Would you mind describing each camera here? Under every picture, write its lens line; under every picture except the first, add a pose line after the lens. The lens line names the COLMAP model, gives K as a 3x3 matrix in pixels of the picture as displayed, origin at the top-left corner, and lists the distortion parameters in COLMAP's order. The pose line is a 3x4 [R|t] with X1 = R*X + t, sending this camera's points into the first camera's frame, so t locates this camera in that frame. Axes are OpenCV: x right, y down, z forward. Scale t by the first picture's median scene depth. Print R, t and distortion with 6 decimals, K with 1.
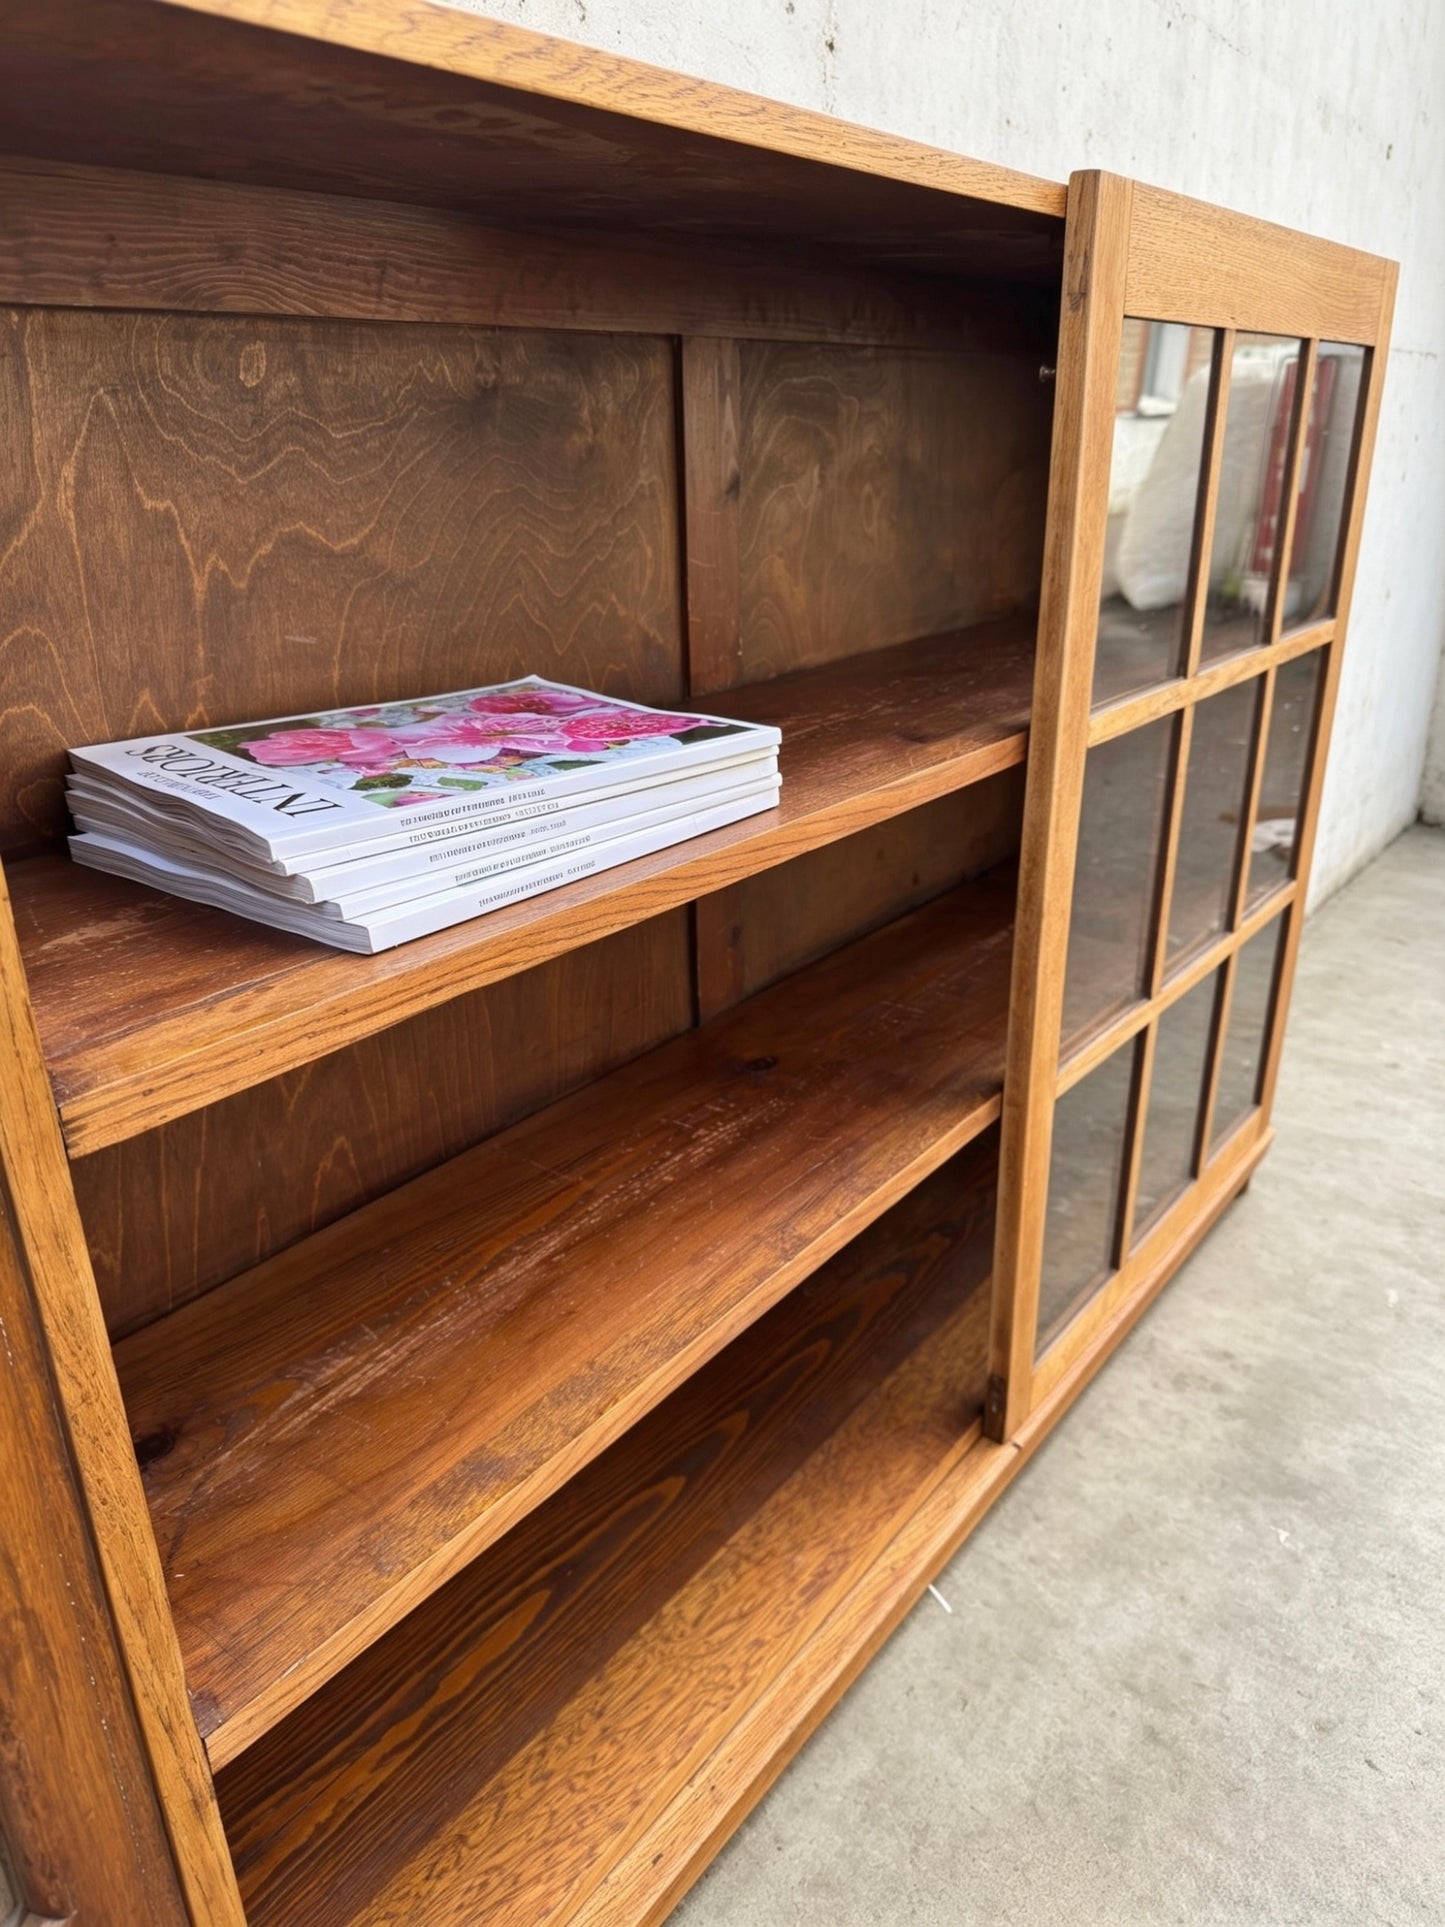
lens RADIAL K [[1388.3, 0, 735.8], [0, 1388.3, 973.5], [0, 0, 1]] dist [0.012370, -0.038174]
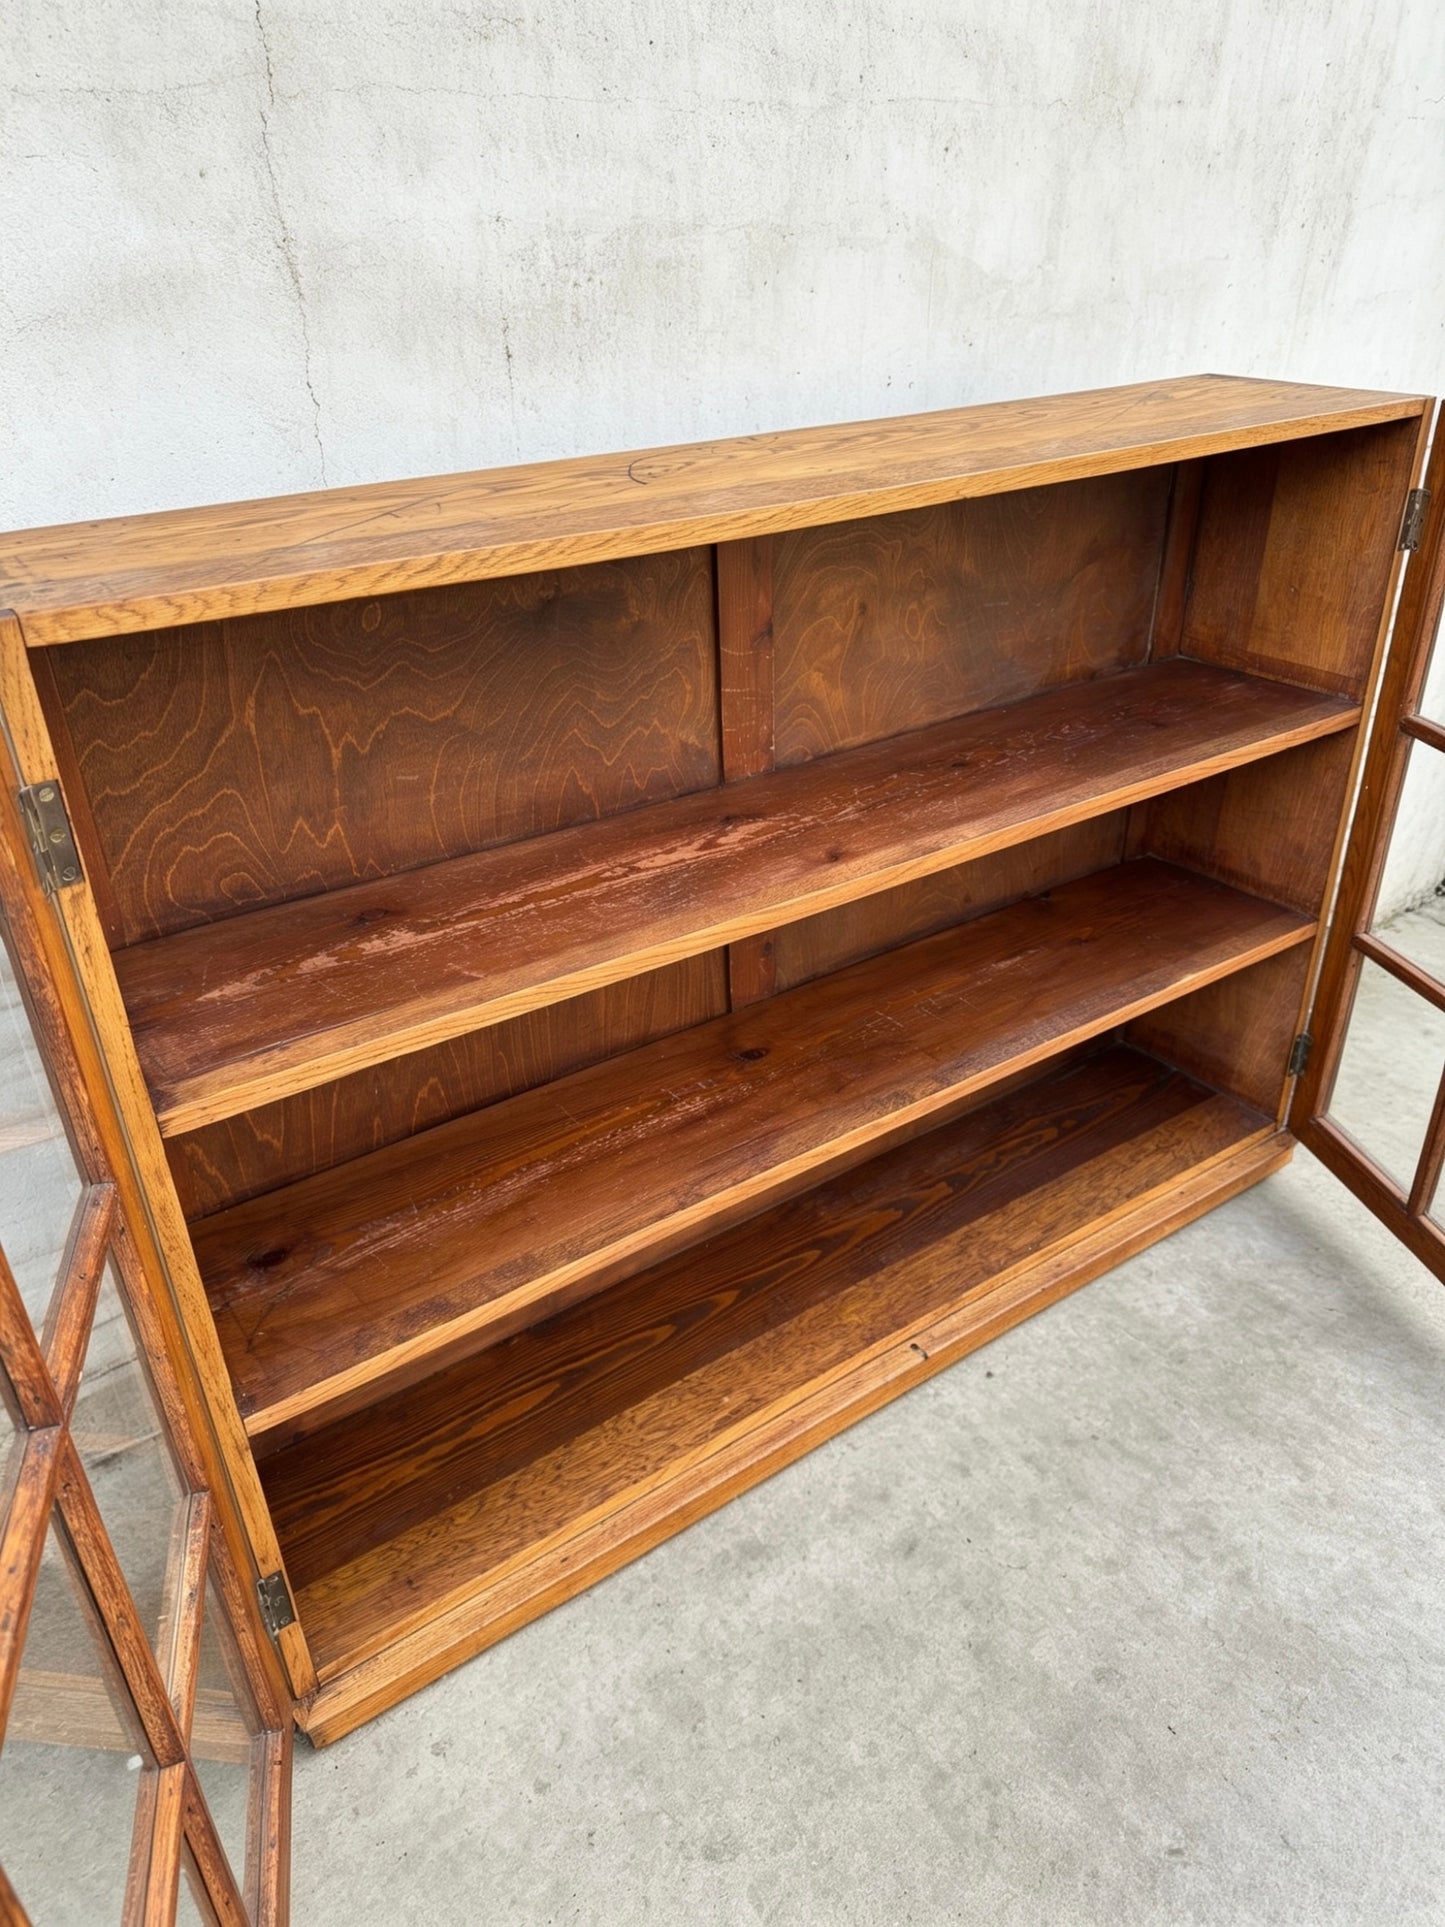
lens RADIAL K [[1388.3, 0, 764.4], [0, 1388.3, 958.0], [0, 0, 1]] dist [0.012370, -0.038174]
pose [[0.958271, 0.128973, -0.255111, 0.451743], [-0.099256, 0.987031, 0.126165, -0.248859], [0.268075, -0.095579, 0.958645, -0.374853]]
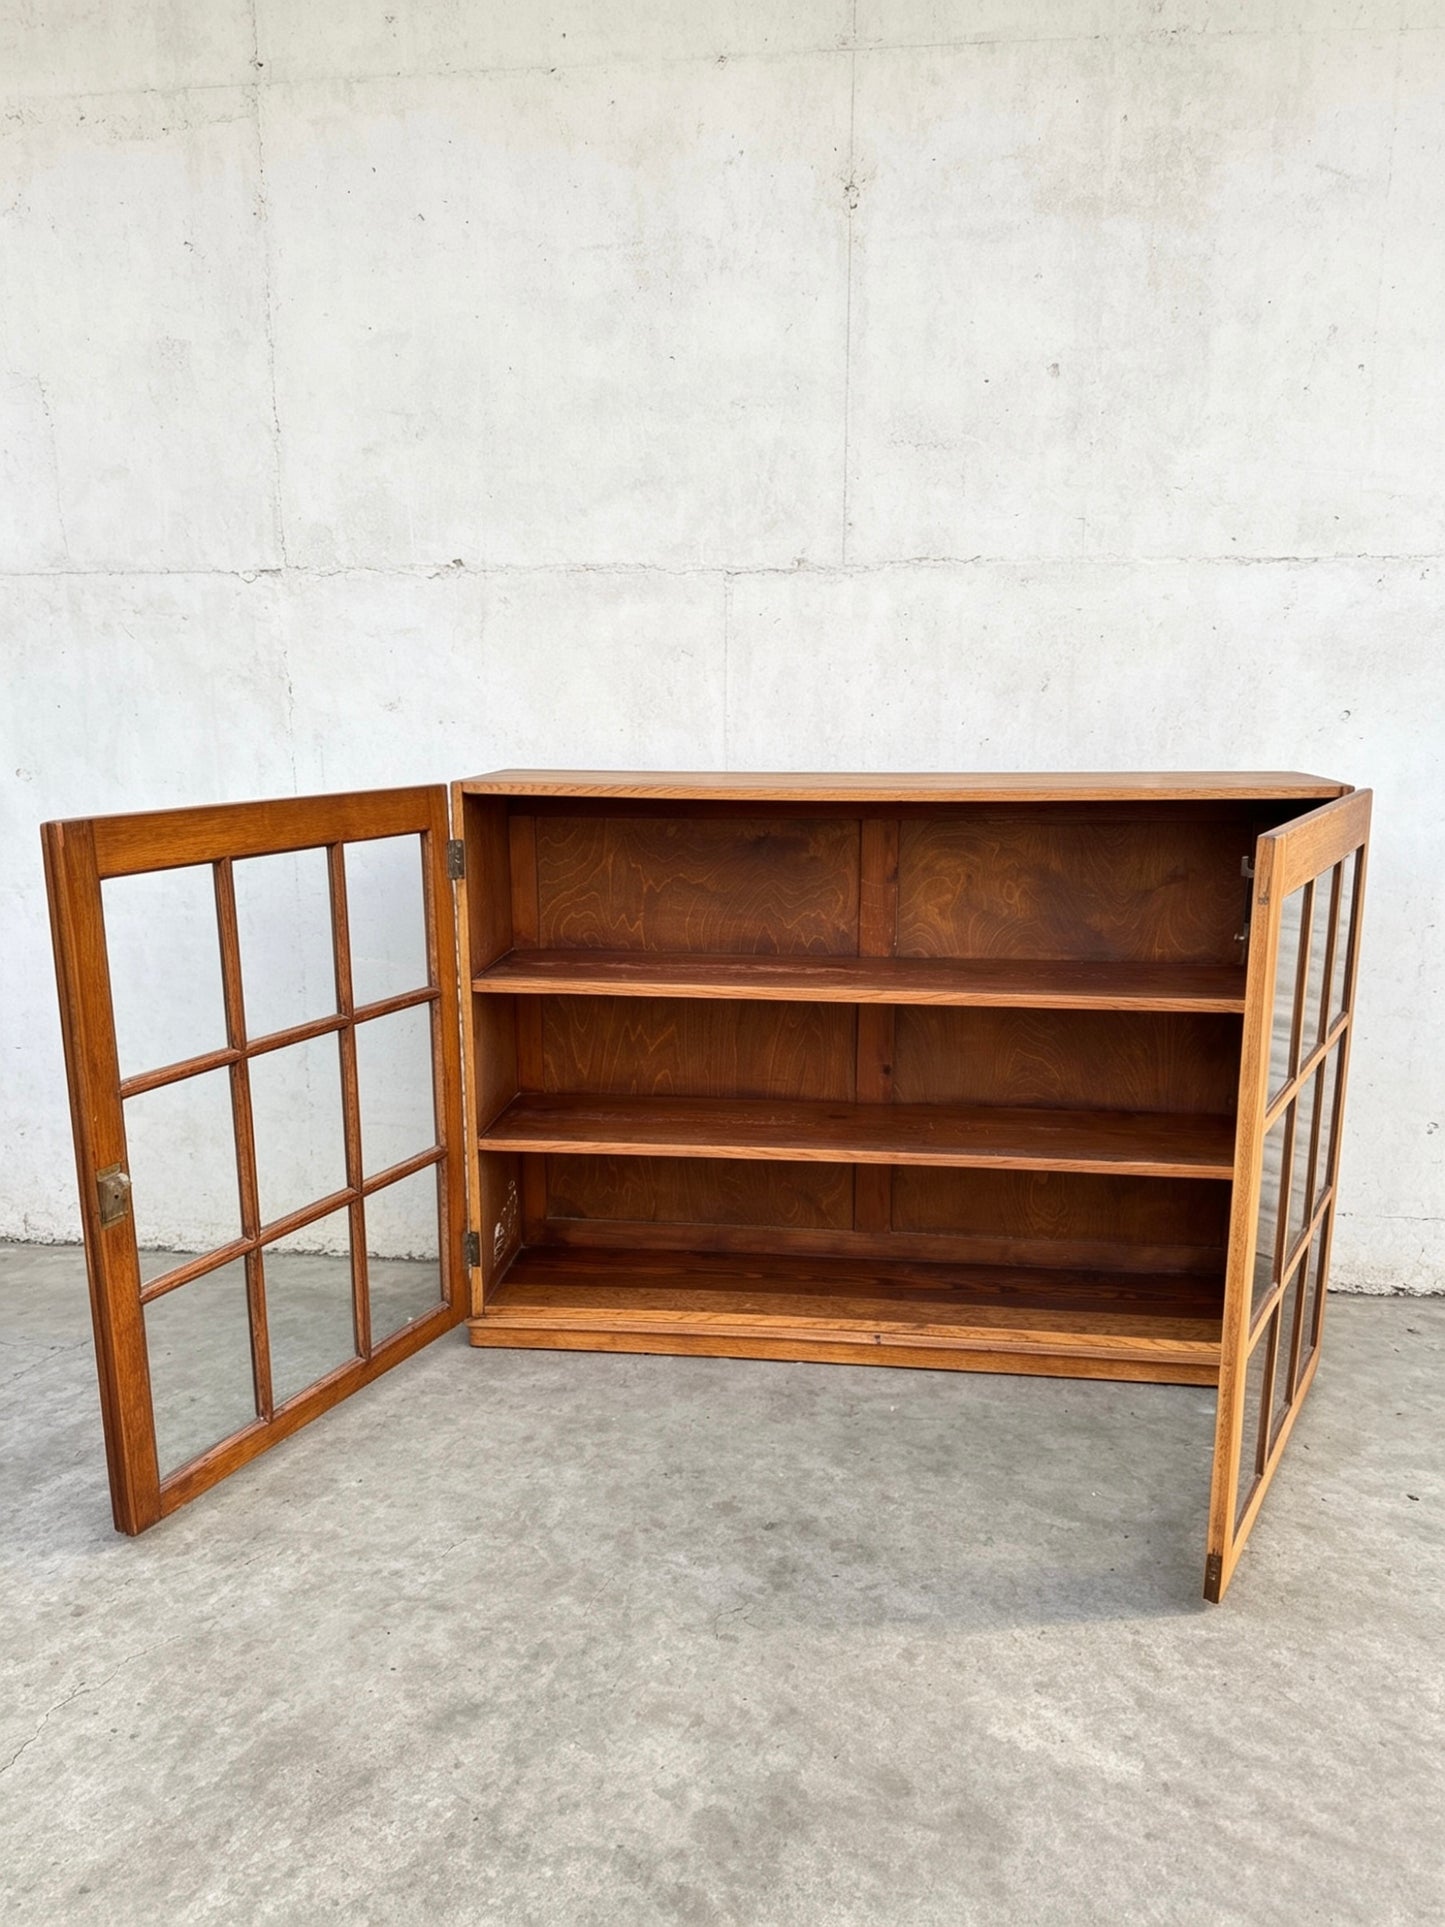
lens RADIAL K [[1388.3, 0, 704.0], [0, 1388.3, 961.1], [0, 0, 1]] dist [0.012370, -0.038174]
pose [[0.504488, 0.195765, -0.840933, 2.202672], [-0.324107, 0.945671, 0.025711, -0.201982], [0.800279, 0.259582, 0.540528, -0.586450]]
